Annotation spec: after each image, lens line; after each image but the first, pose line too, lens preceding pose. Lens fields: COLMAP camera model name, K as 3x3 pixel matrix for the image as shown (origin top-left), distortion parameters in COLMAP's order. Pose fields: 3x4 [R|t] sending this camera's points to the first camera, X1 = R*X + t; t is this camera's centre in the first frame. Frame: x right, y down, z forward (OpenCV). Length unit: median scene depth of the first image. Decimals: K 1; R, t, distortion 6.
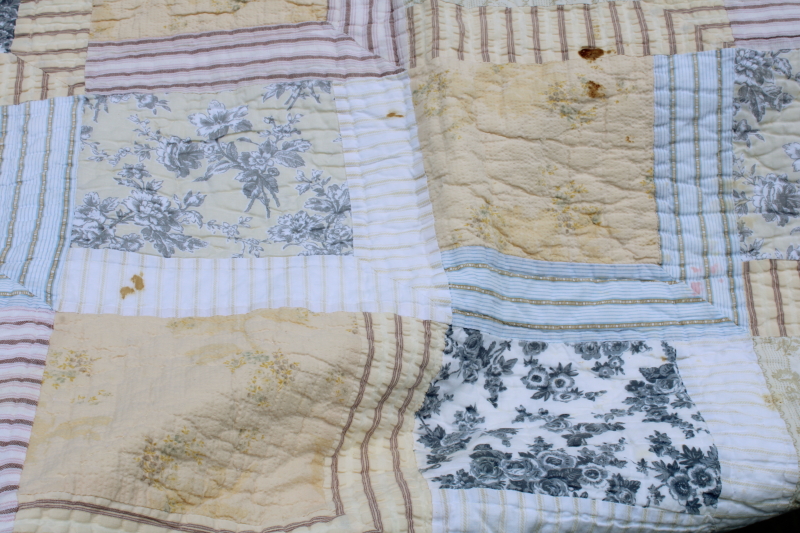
lens RADIAL K [[1196.8, 0, 401.9], [0, 1196.8, 266.1], [0, 0, 1]] dist [-0.024199, 0.000000]
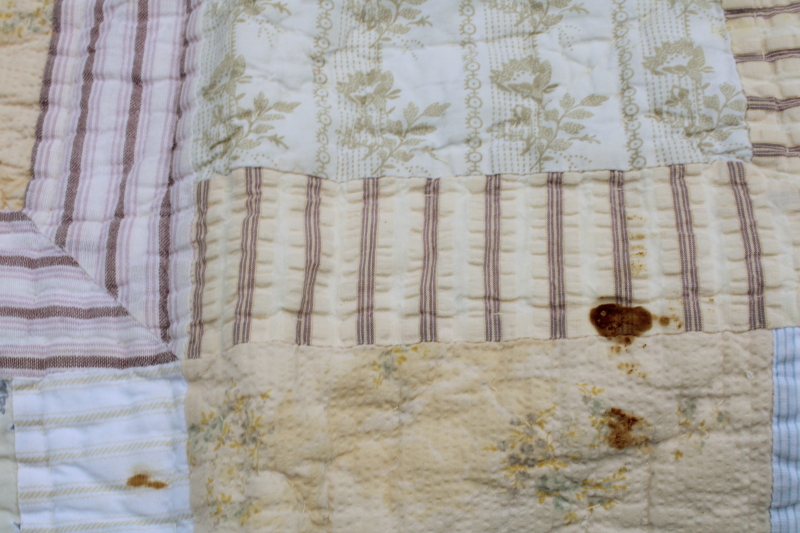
lens RADIAL K [[1196.8, 0, 400.7], [0, 1196.8, 267.8], [0, 0, 1]] dist [-0.024199, 0.000000]
pose [[0.997659, 0.002305, -0.068352, 0.110232], [0.008529, 0.987435, 0.157796, -0.260011], [0.067857, -0.158010, 0.985103, 0.587834]]
